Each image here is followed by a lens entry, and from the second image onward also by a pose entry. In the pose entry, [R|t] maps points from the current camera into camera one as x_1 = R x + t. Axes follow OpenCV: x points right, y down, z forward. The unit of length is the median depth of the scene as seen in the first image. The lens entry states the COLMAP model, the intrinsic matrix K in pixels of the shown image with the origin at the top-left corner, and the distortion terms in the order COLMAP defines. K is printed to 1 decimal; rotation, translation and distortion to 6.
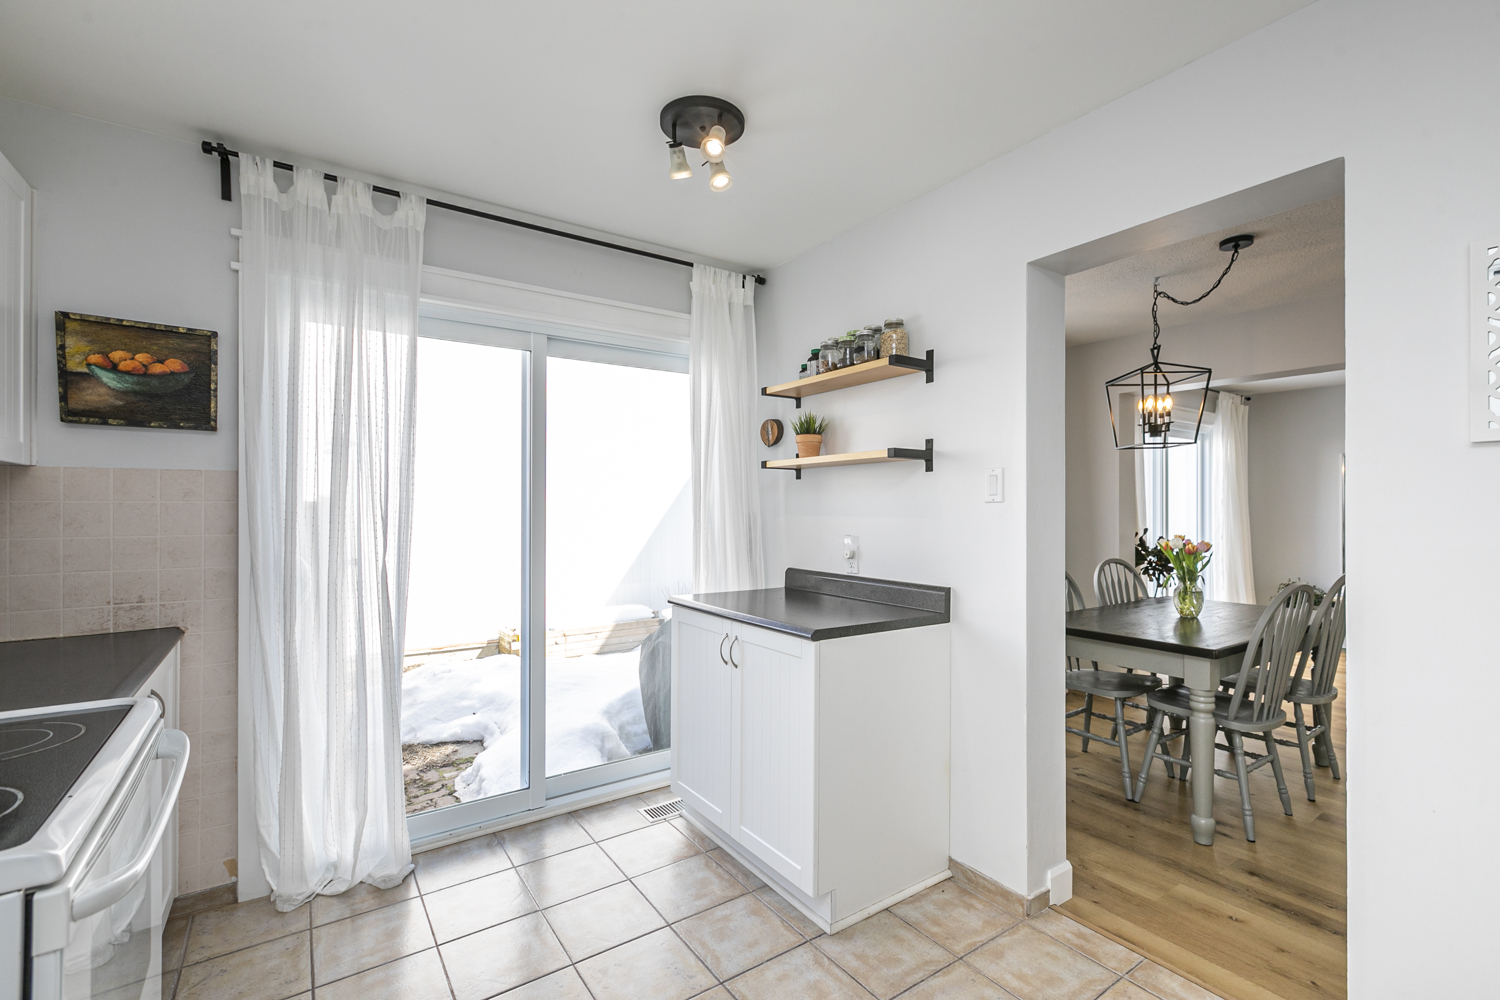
lens RADIAL K [[663.1, 0, 780.4], [0, 663.1, 513.3], [0, 0, 1]] dist [0.003043, -0.001951]
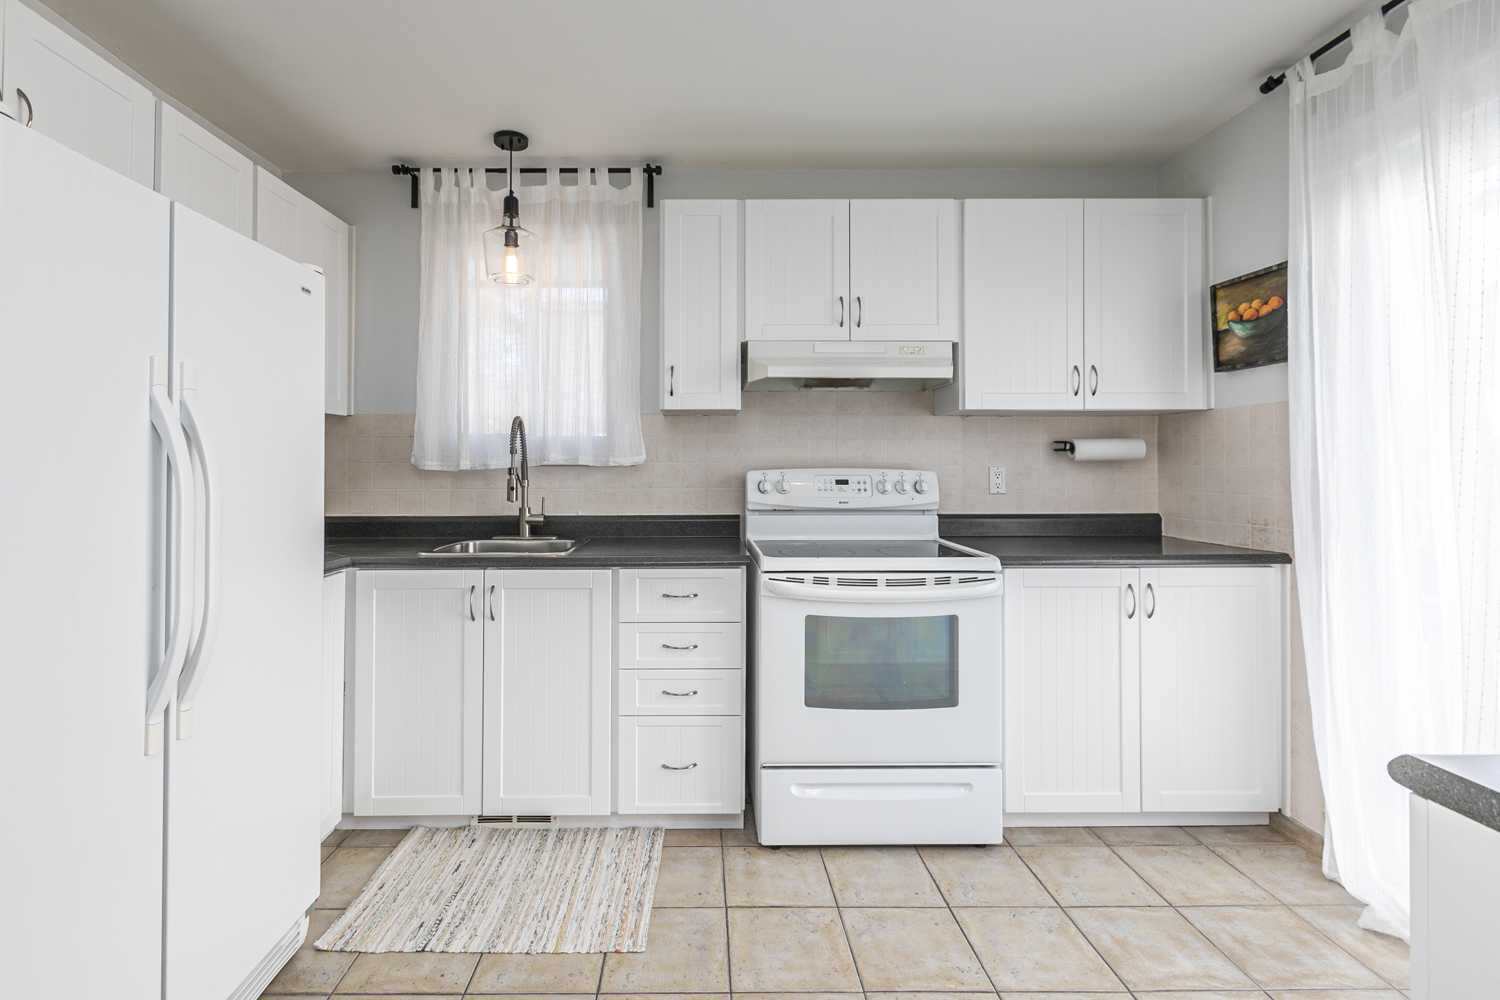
lens RADIAL K [[663.1, 0, 692.8], [0, 663.1, 465.7], [0, 0, 1]] dist [0.003043, -0.001951]
pose [[-0.577095, 0.000352, -0.816677, 0.481170], [-0.009426, 0.999930, 0.007091, 0.036540], [0.816623, 0.011790, -0.577052, 0.858080]]
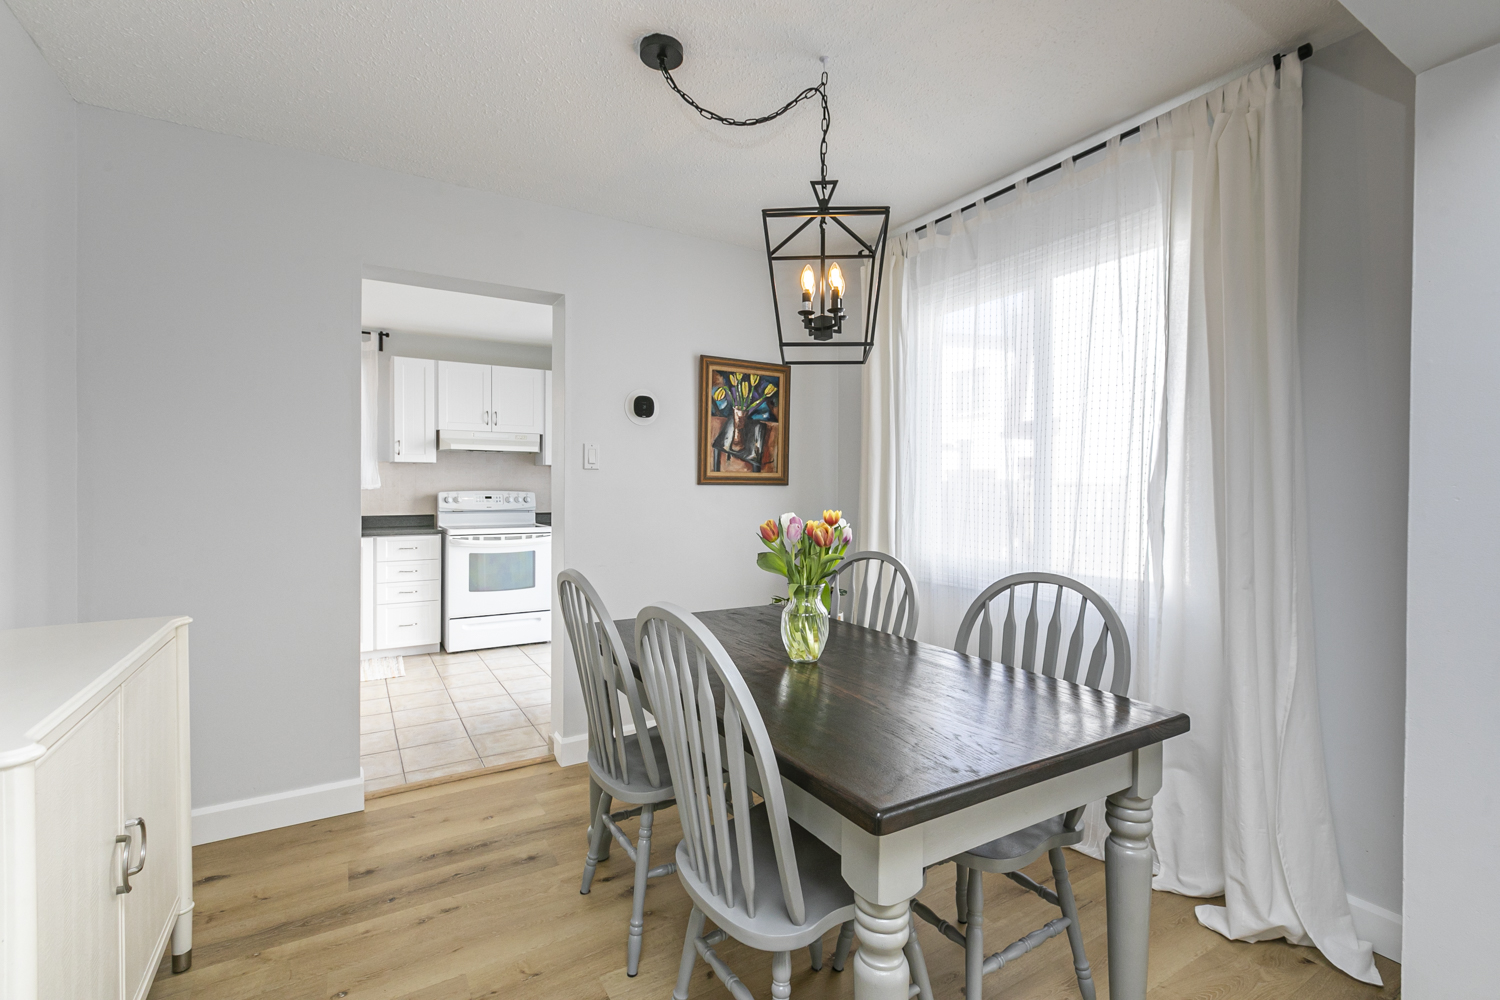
lens RADIAL K [[663.1, 0, 754.1], [0, 663.1, 494.4], [0, 0, 1]] dist [0.003043, -0.001951]
pose [[-0.047101, 0.011014, -0.998829, 1.932003], [-0.017925, 0.999769, 0.011870, 0.010615], [0.998729, 0.018463, -0.046892, 1.570289]]
